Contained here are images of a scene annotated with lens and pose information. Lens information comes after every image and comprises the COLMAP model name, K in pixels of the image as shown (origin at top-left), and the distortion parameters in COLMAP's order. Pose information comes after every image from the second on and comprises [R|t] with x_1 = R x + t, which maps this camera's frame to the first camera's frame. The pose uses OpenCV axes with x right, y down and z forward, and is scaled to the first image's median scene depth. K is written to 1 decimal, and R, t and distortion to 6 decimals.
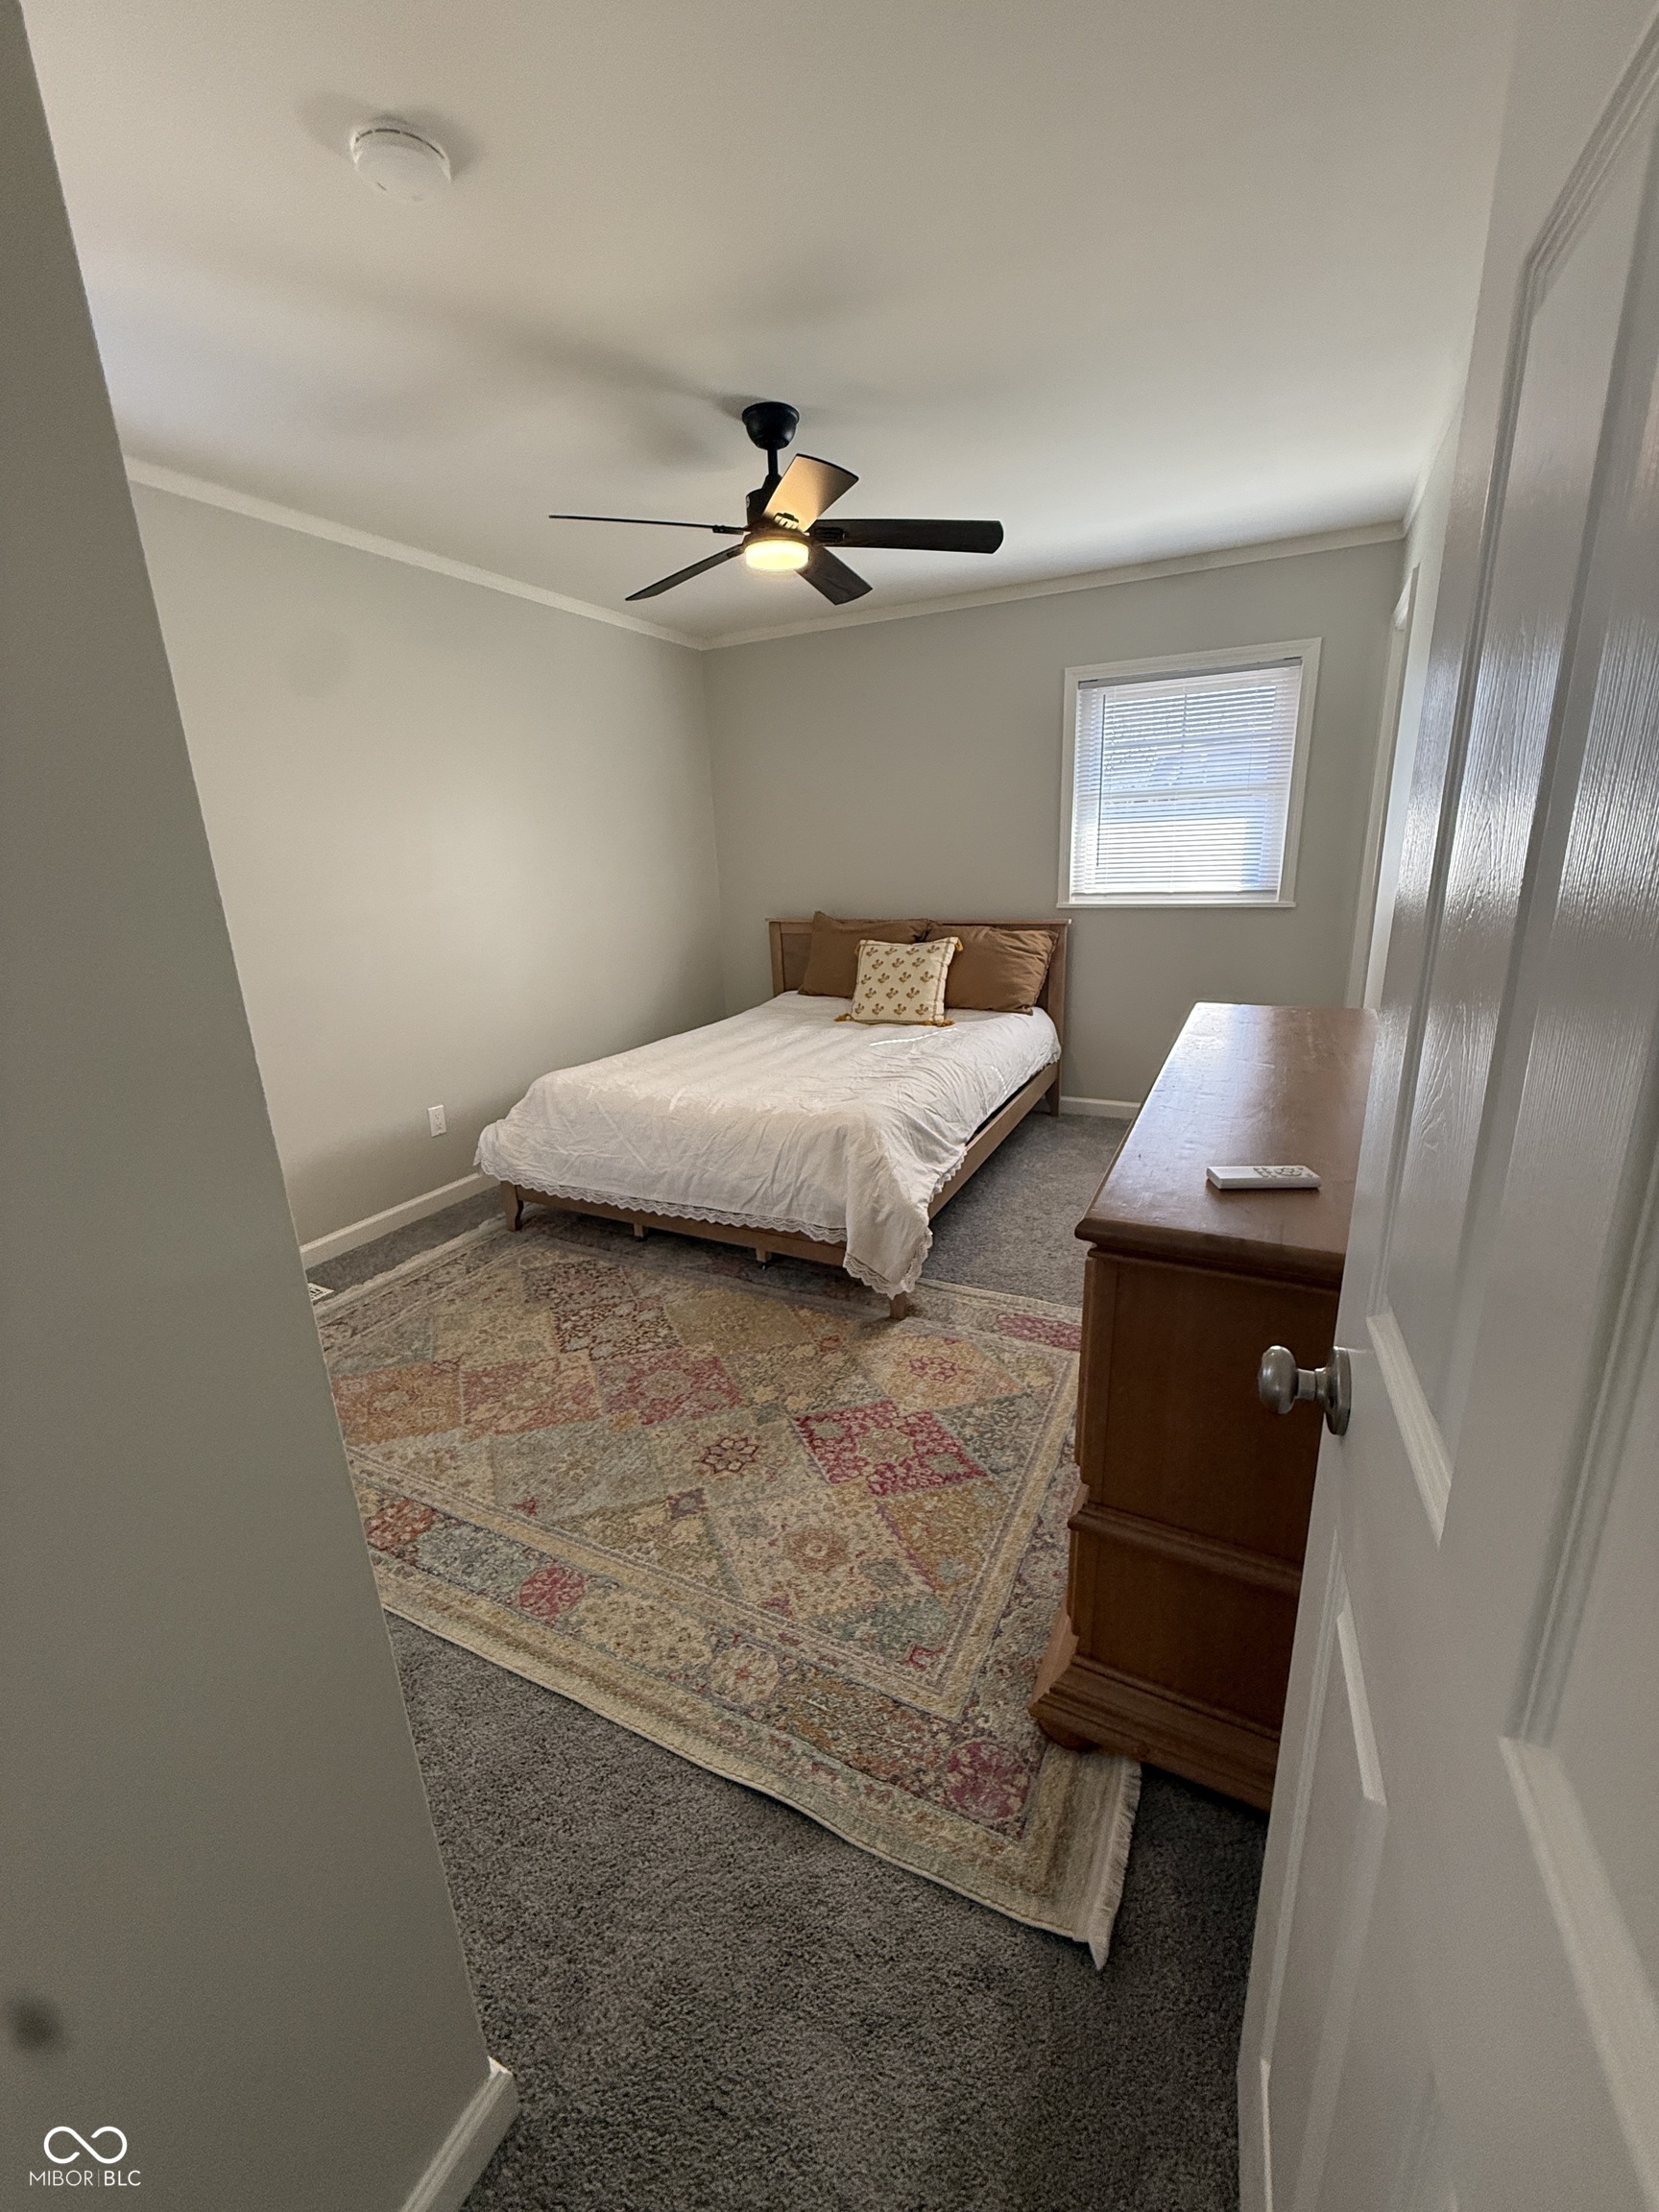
lens RADIAL K [[879.1, 0, 832.6], [0, 879.1, 1100.3], [0, 0, 1]] dist [-0.001023, 0.000152]
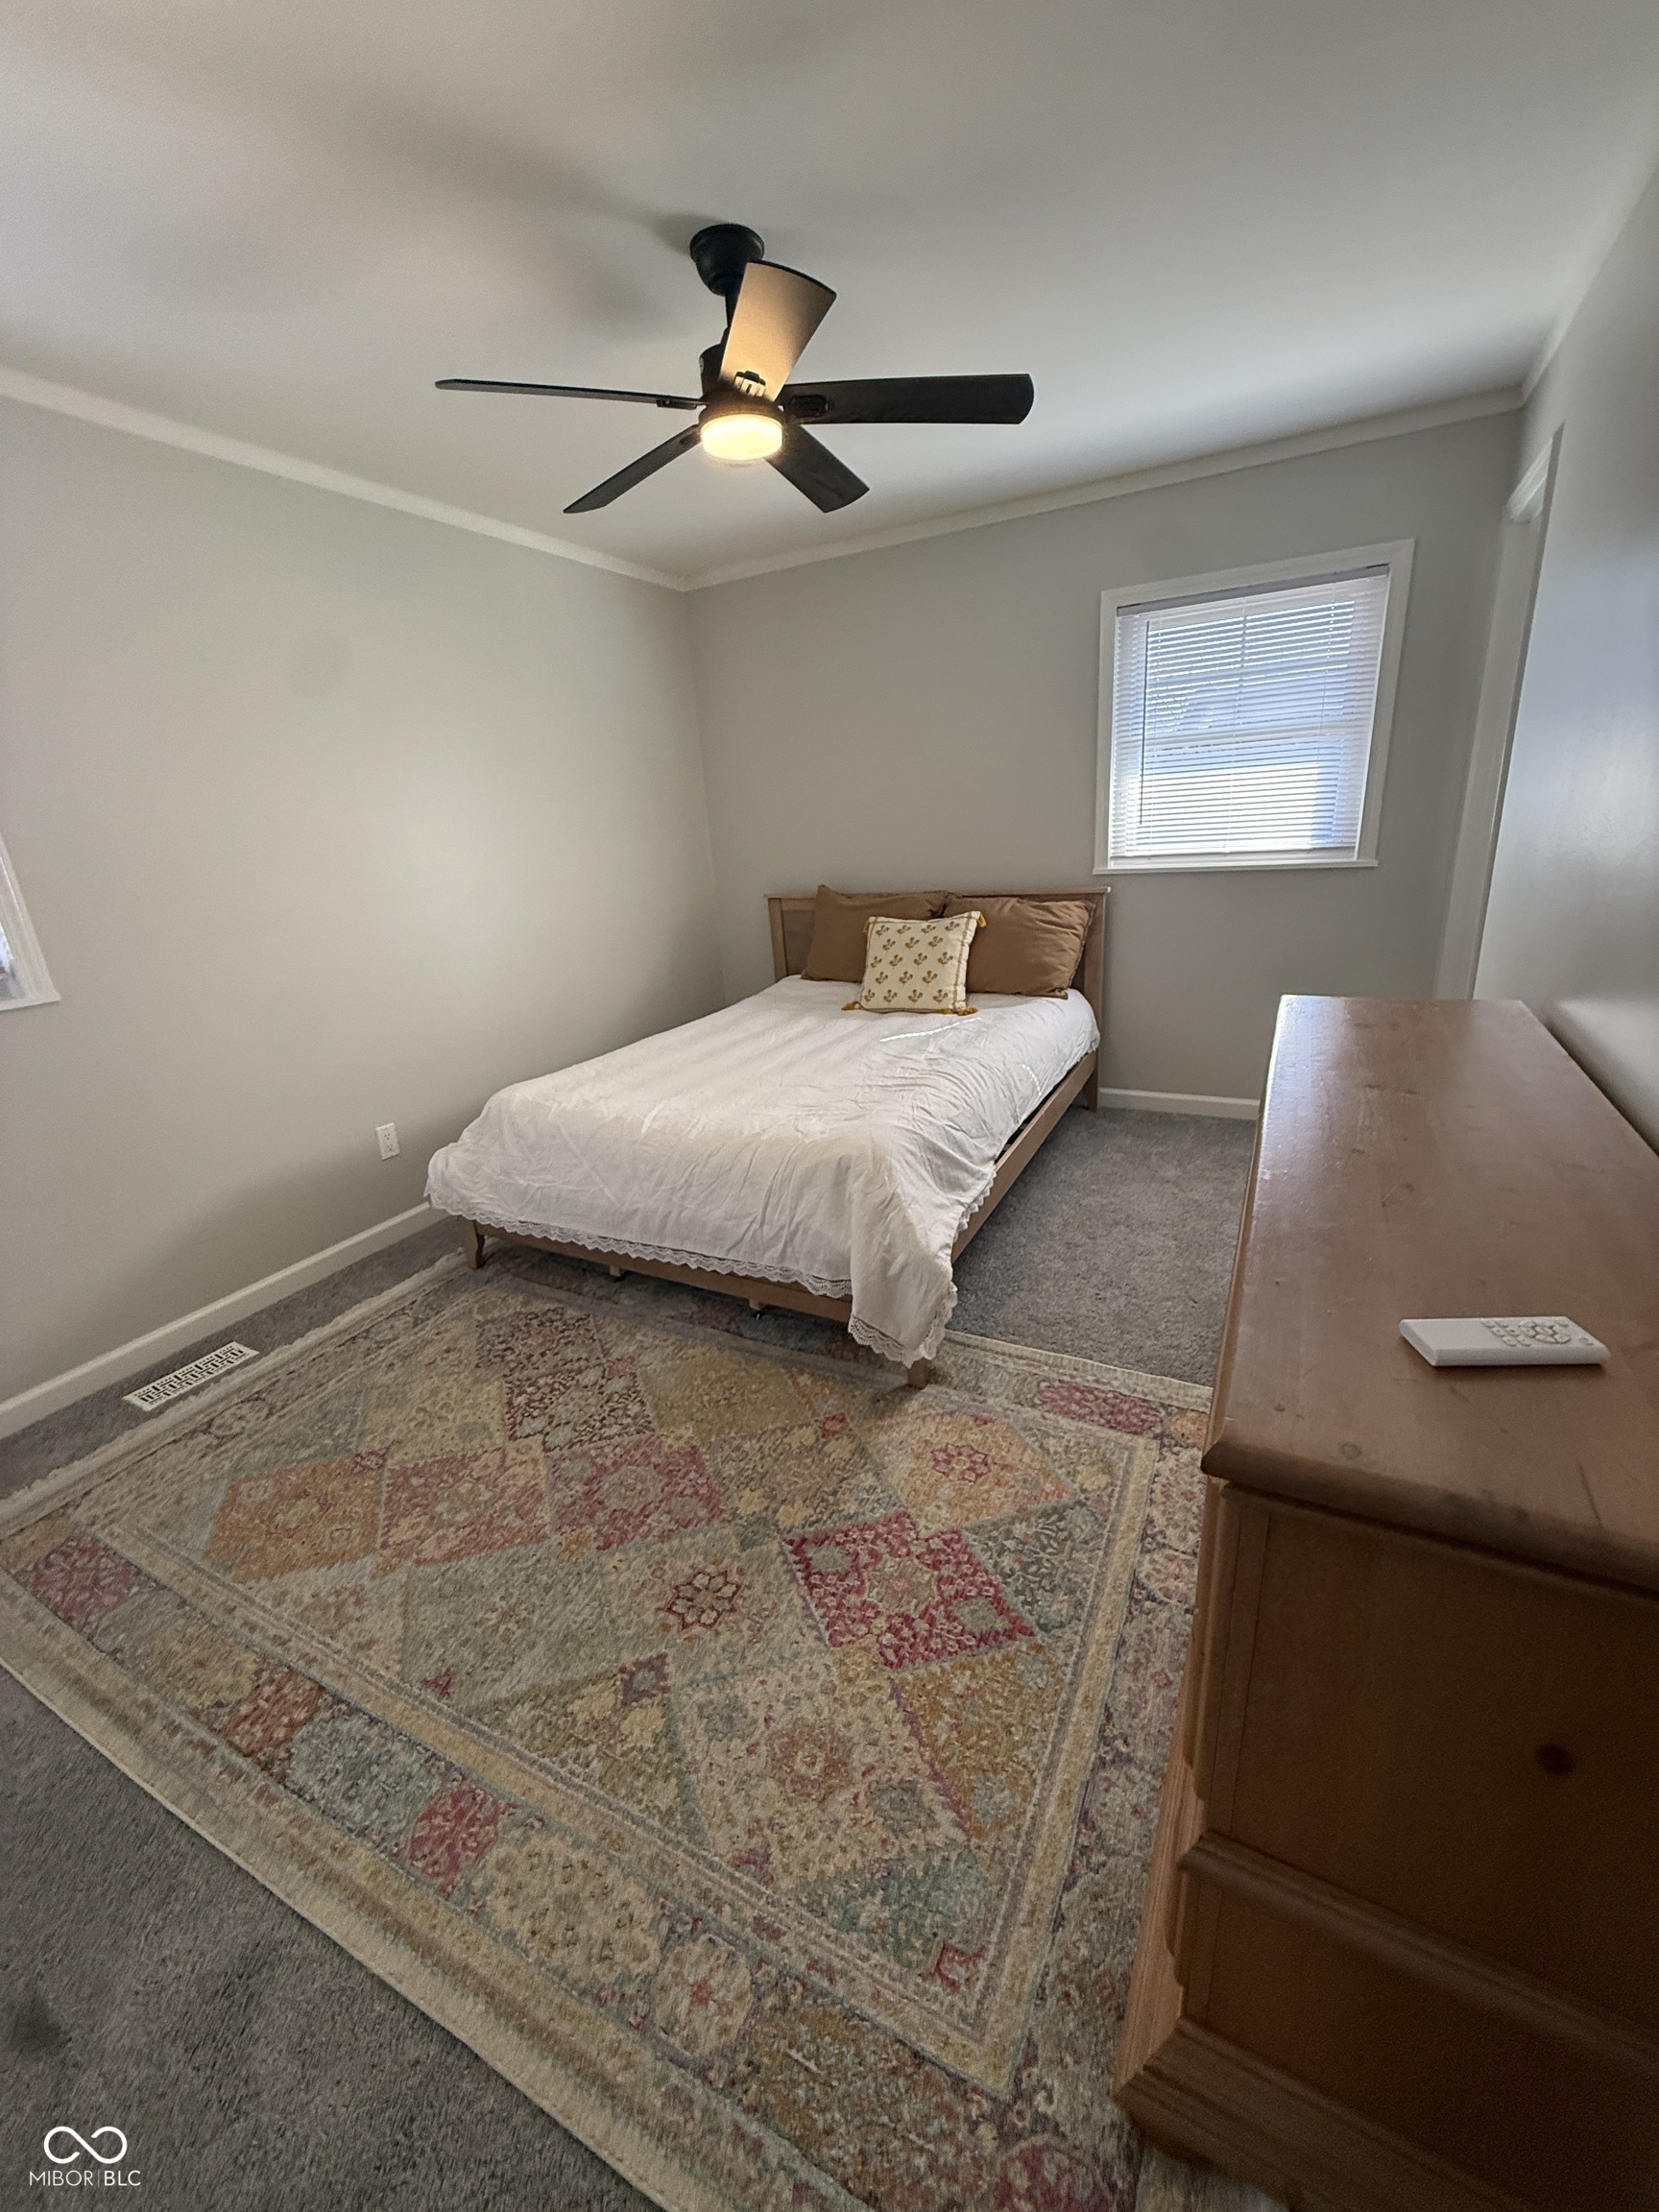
lens RADIAL K [[879.1, 0, 832.6], [0, 879.1, 1100.3], [0, 0, 1]] dist [-0.001023, 0.000152]
pose [[0.999431, -0.022212, -0.025379, 0.021620], [0.023142, 0.999049, 0.036961, -0.052177], [0.024534, -0.037528, 0.998994, 0.180236]]
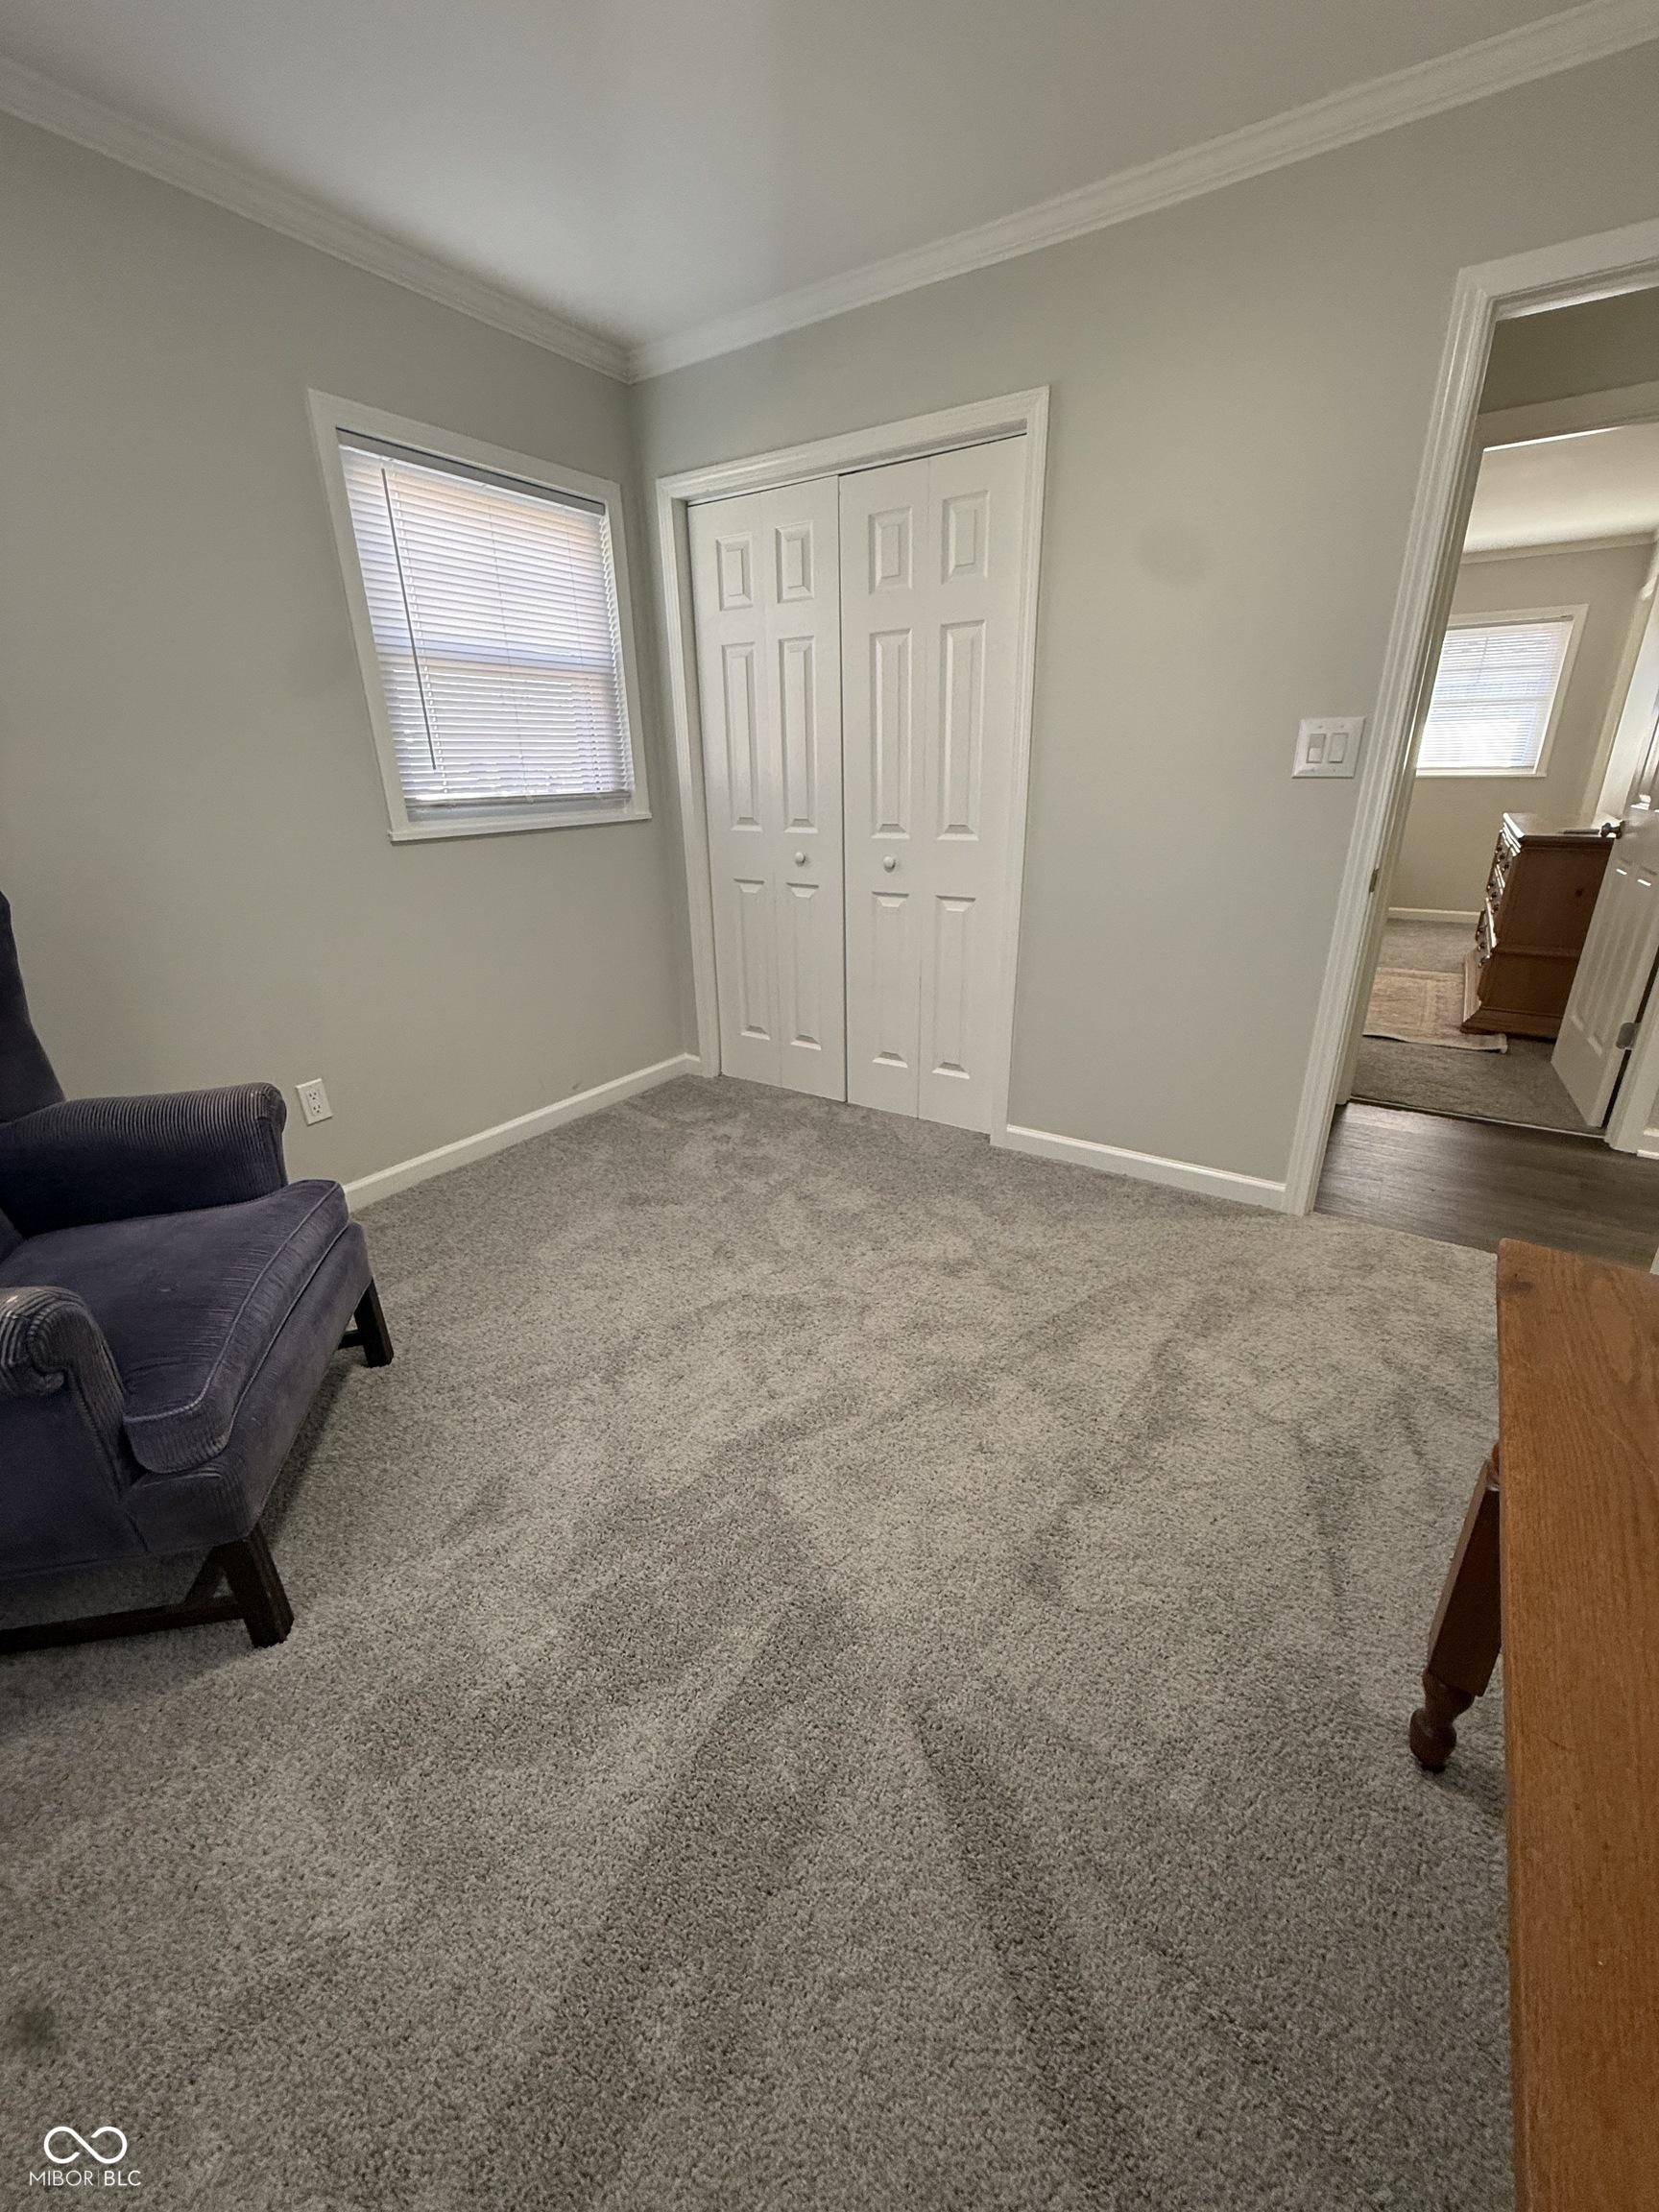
lens RADIAL K [[879.1, 0, 832.6], [0, 879.1, 1100.3], [0, 0, 1]] dist [-0.001023, 0.000152]
pose [[0.991854, 0.062094, -0.111220, -0.781632], [-0.051740, 0.994257, 0.093676, 0.403110], [0.116398, -0.087158, 0.989371, -1.119501]]
